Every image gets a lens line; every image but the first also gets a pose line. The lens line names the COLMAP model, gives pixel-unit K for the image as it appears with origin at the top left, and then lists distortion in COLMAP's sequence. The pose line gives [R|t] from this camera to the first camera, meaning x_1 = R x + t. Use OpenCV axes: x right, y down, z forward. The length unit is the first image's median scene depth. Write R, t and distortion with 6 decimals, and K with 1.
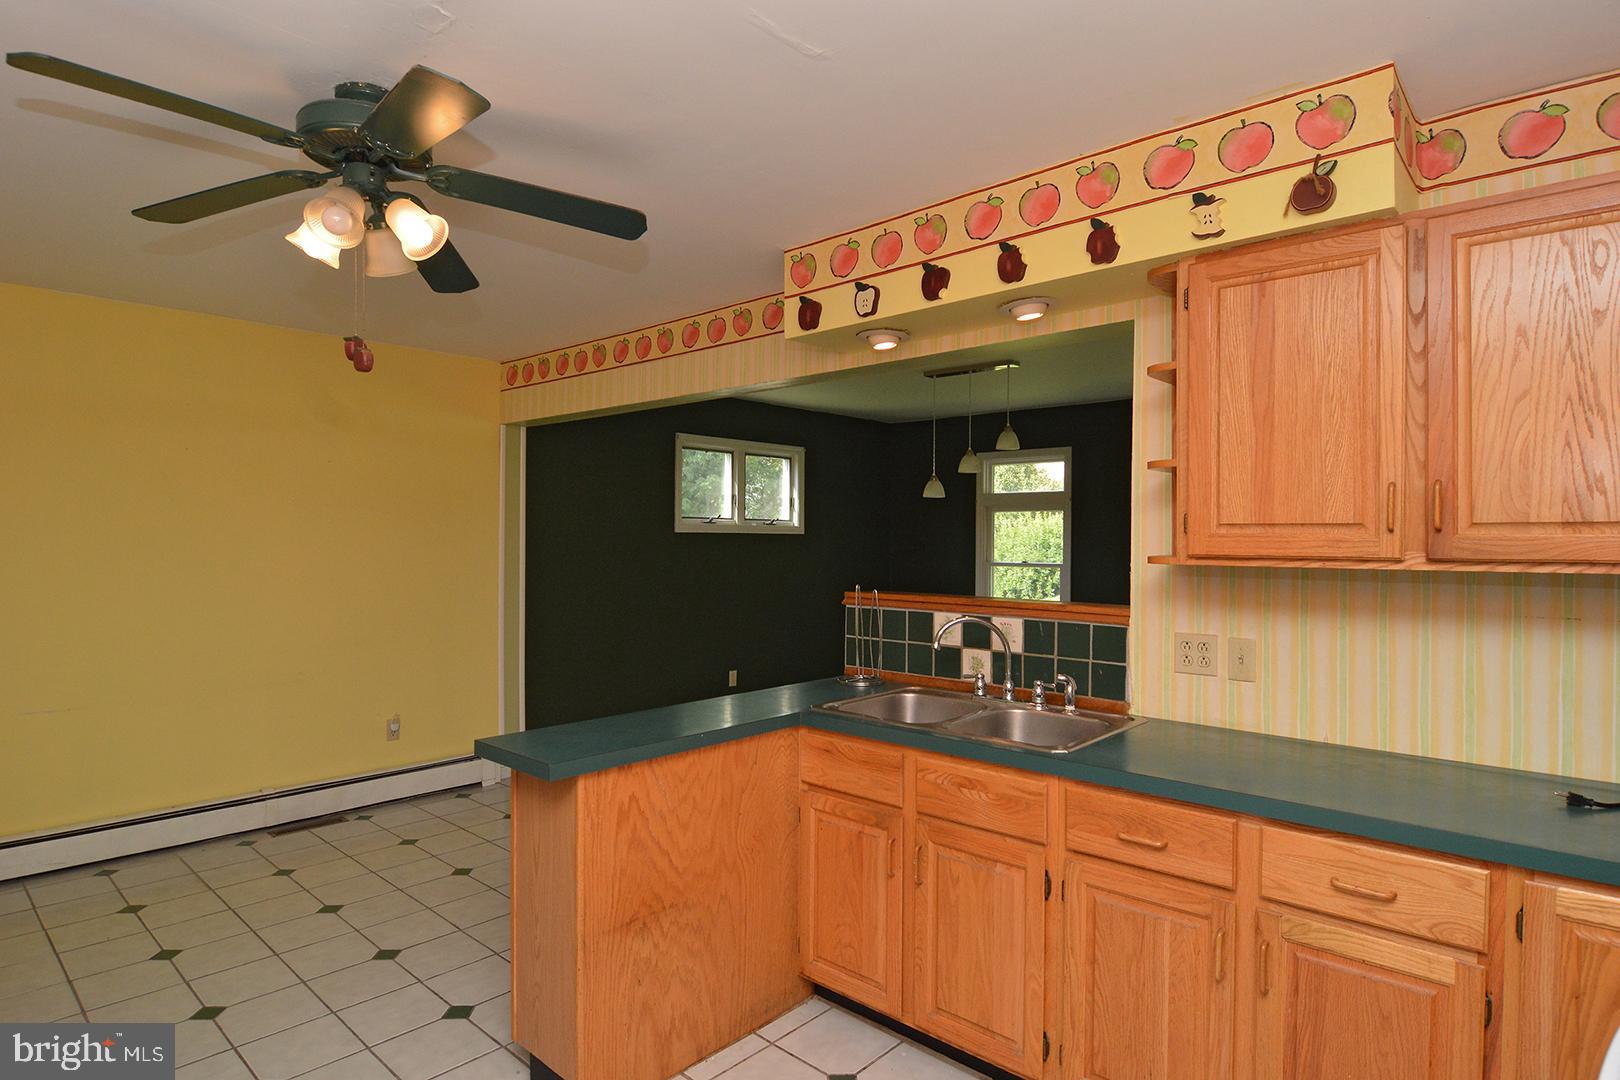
lens RADIAL K [[882.7, 0, 781.4], [0, 882.7, 536.8], [0, 0, 1]] dist [-0.011813, -0.005157]
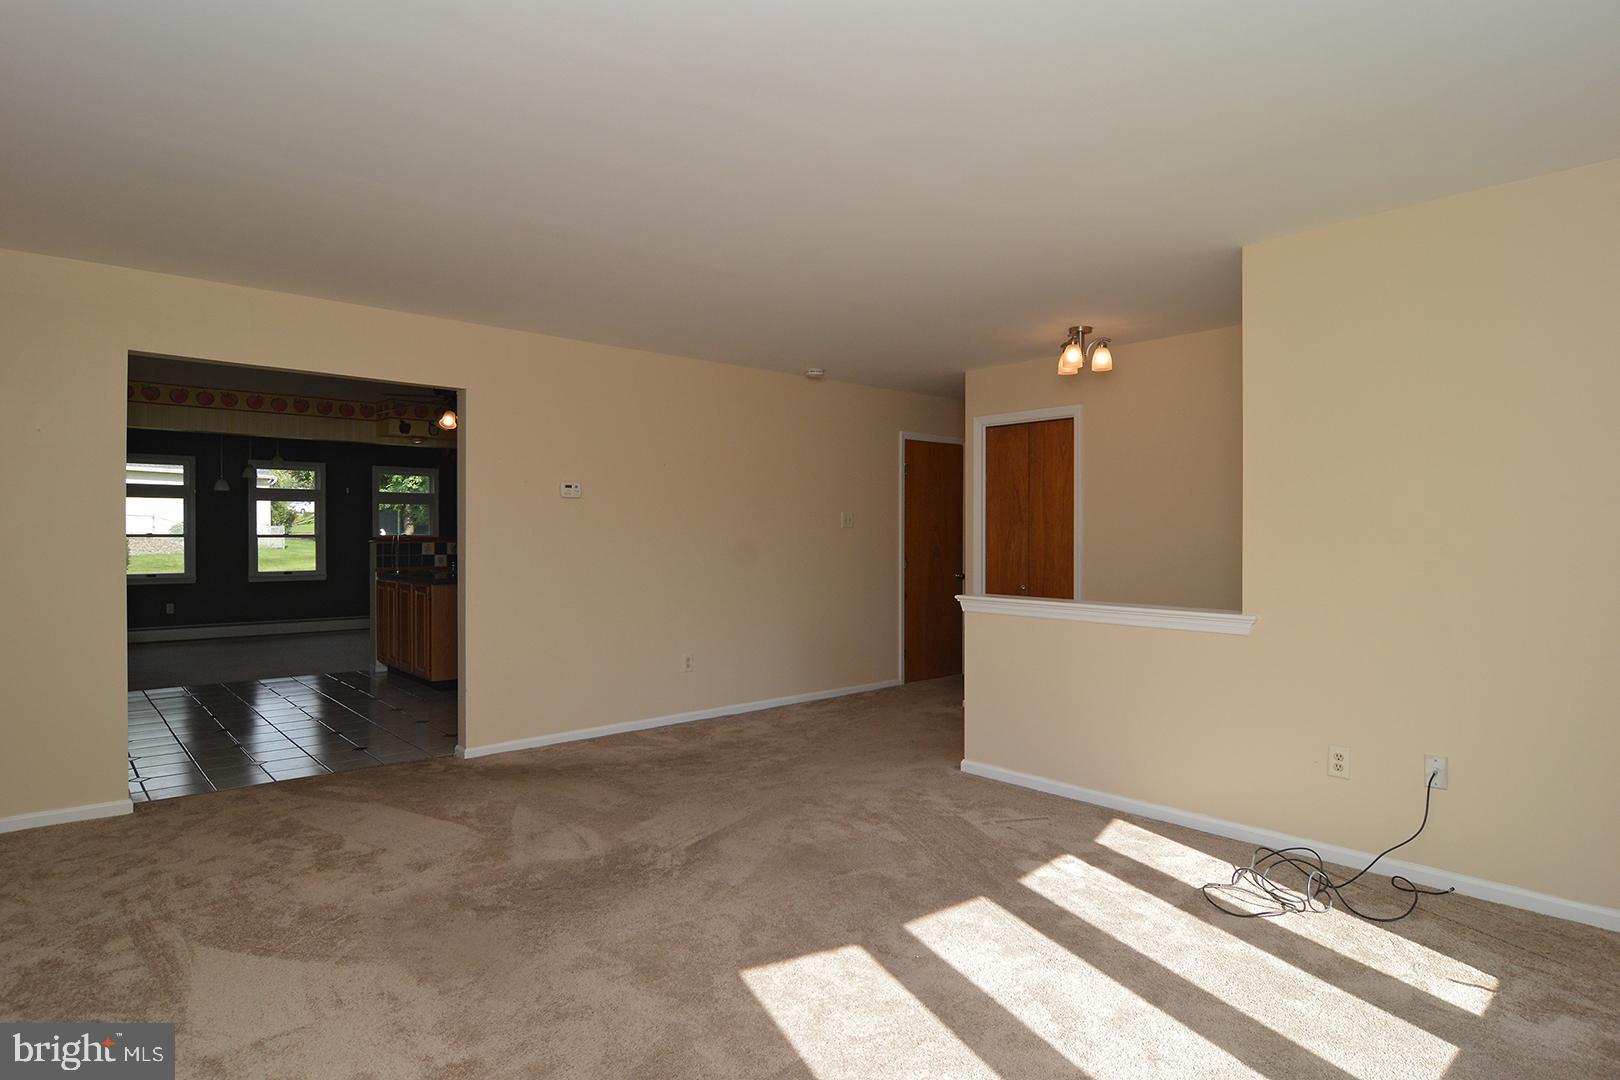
lens RADIAL K [[882.7, 0, 807.5], [0, 882.7, 540.5], [0, 0, 1]] dist [-0.011813, -0.005157]
pose [[0.081662, -0.014864, 0.996549, -2.585852], [-0.001390, 0.999886, 0.015028, 0.041003], [-0.996659, -0.002613, 0.081632, -0.409990]]
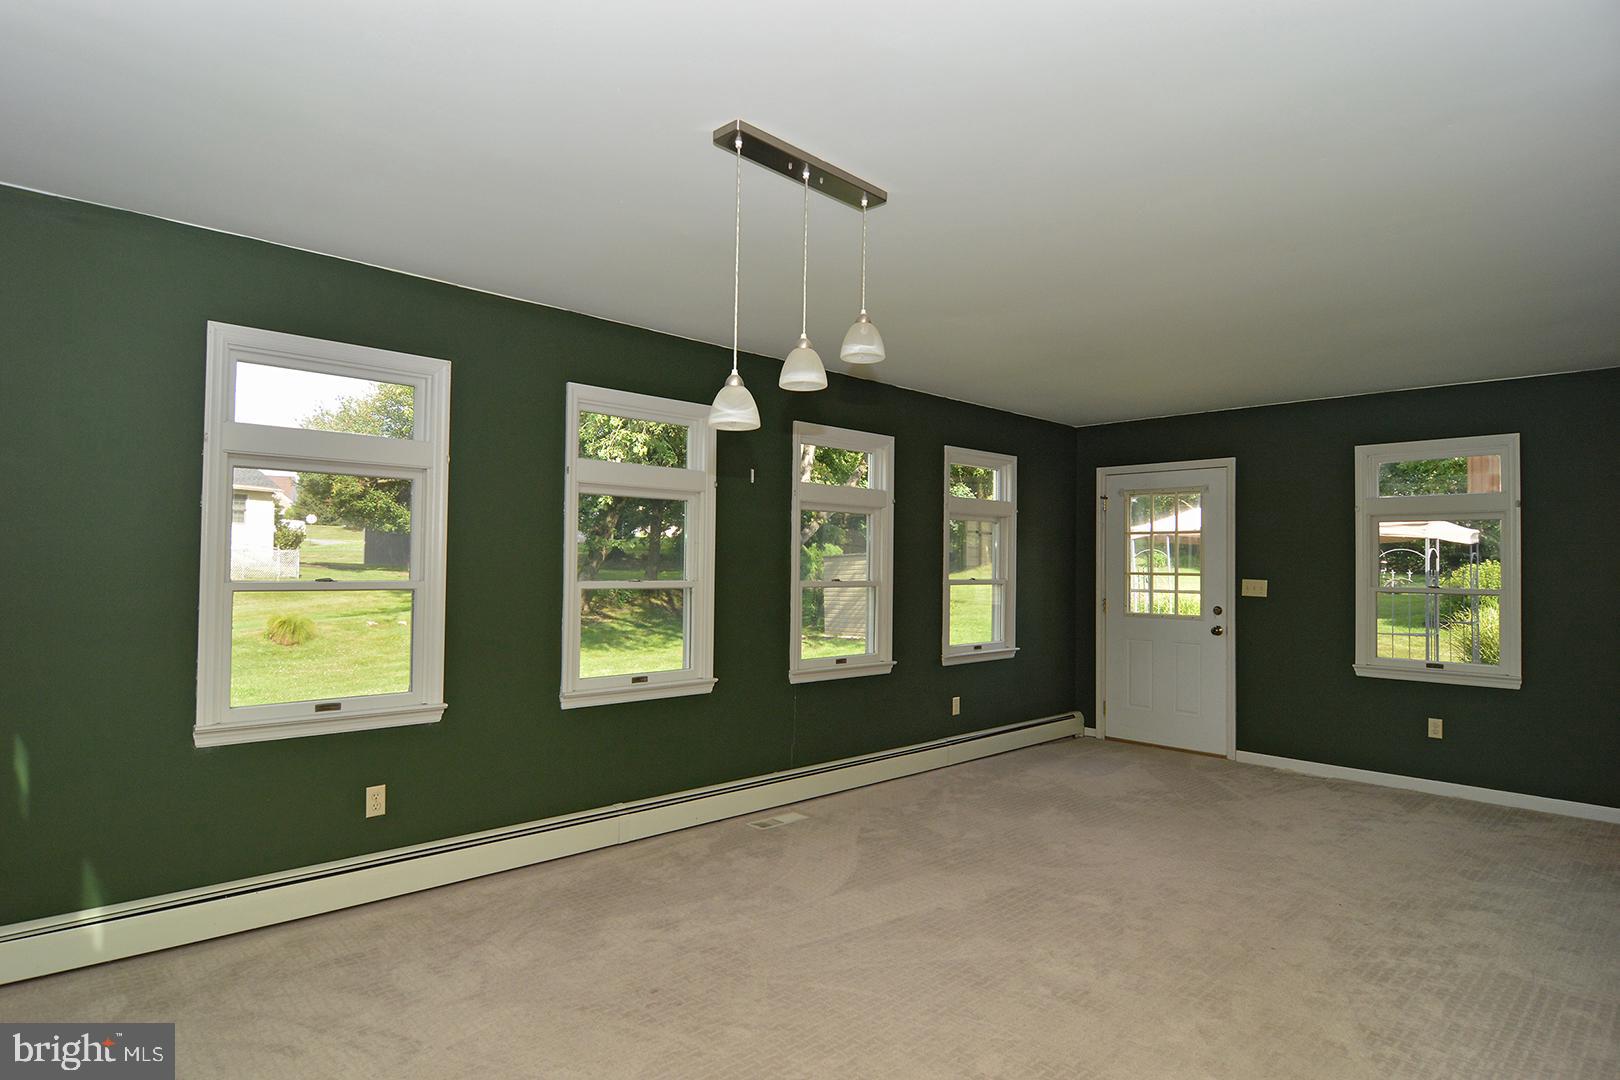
lens RADIAL K [[882.7, 0, 807.6], [0, 882.7, 551.4], [0, 0, 1]] dist [-0.011813, -0.005157]
pose [[0.048950, 0.008585, 0.998764, -0.474129], [-0.015214, 0.999853, -0.007849, 0.029476], [-0.998685, -0.014811, 0.049074, 1.781124]]
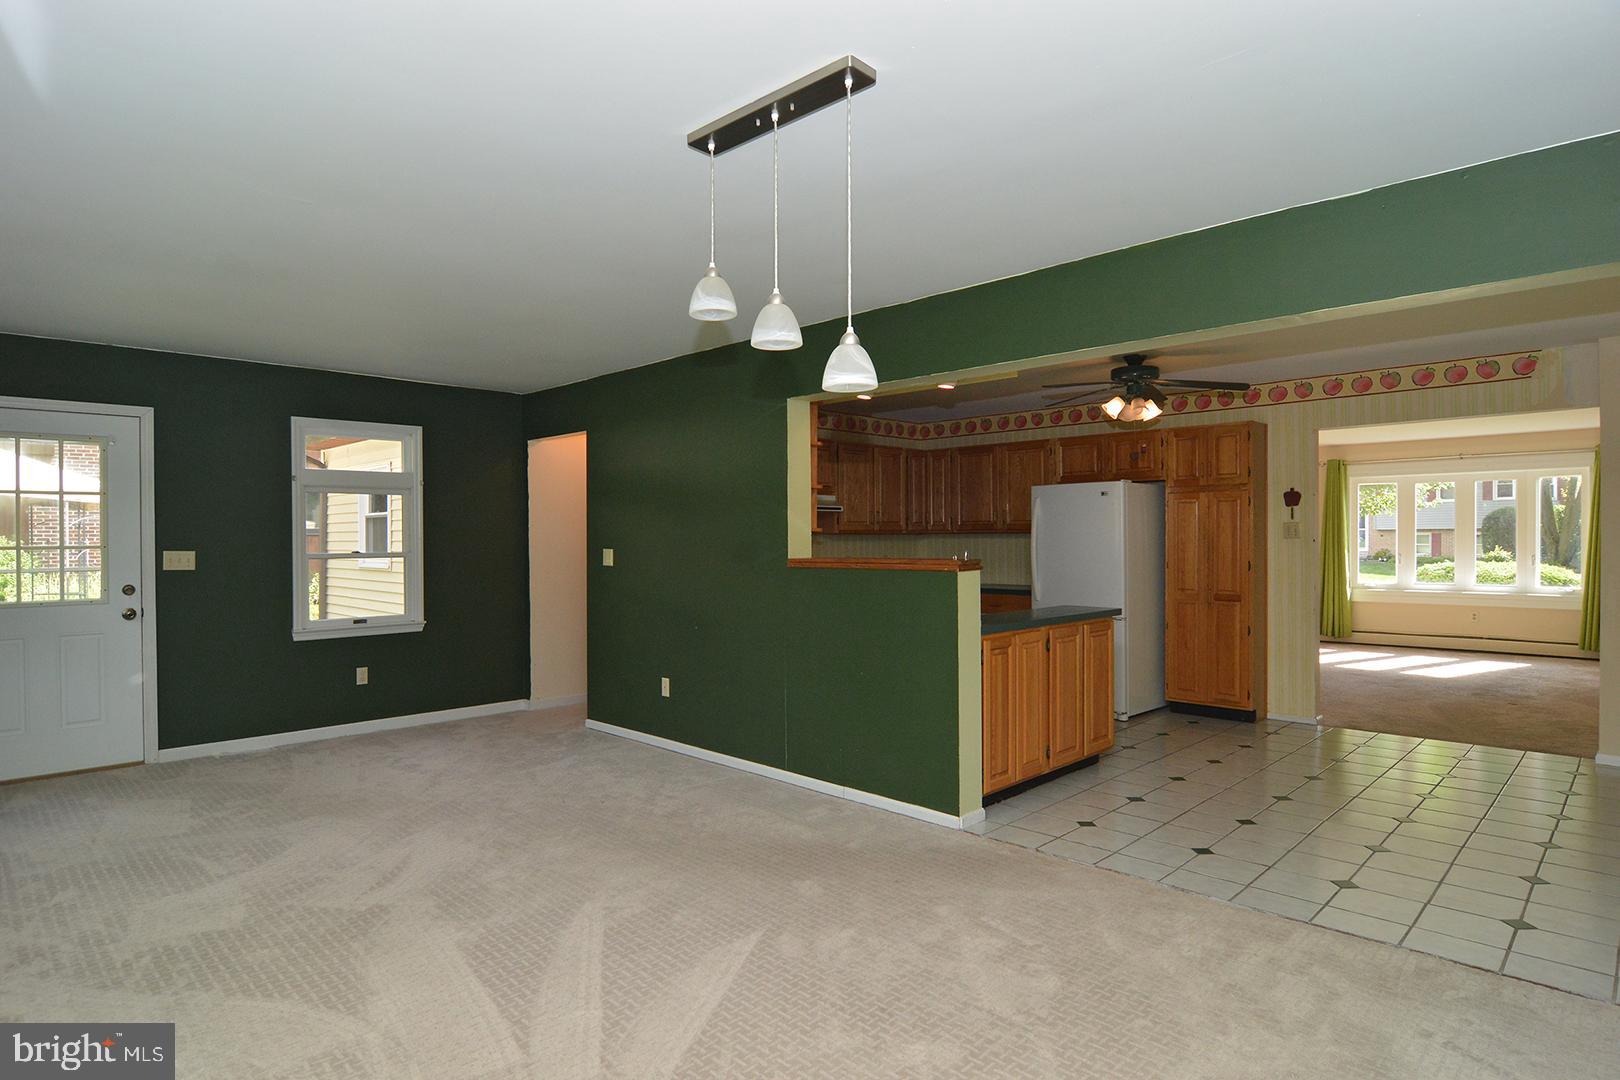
lens RADIAL K [[882.7, 0, 801.5], [0, 882.7, 543.5], [0, 0, 1]] dist [-0.011813, -0.005157]
pose [[-0.999699, 0.000177, 0.024548, 0.336659], [0.000267, 0.999993, 0.003636, 0.042423], [-0.024547, 0.003641, -0.999692, 2.632933]]
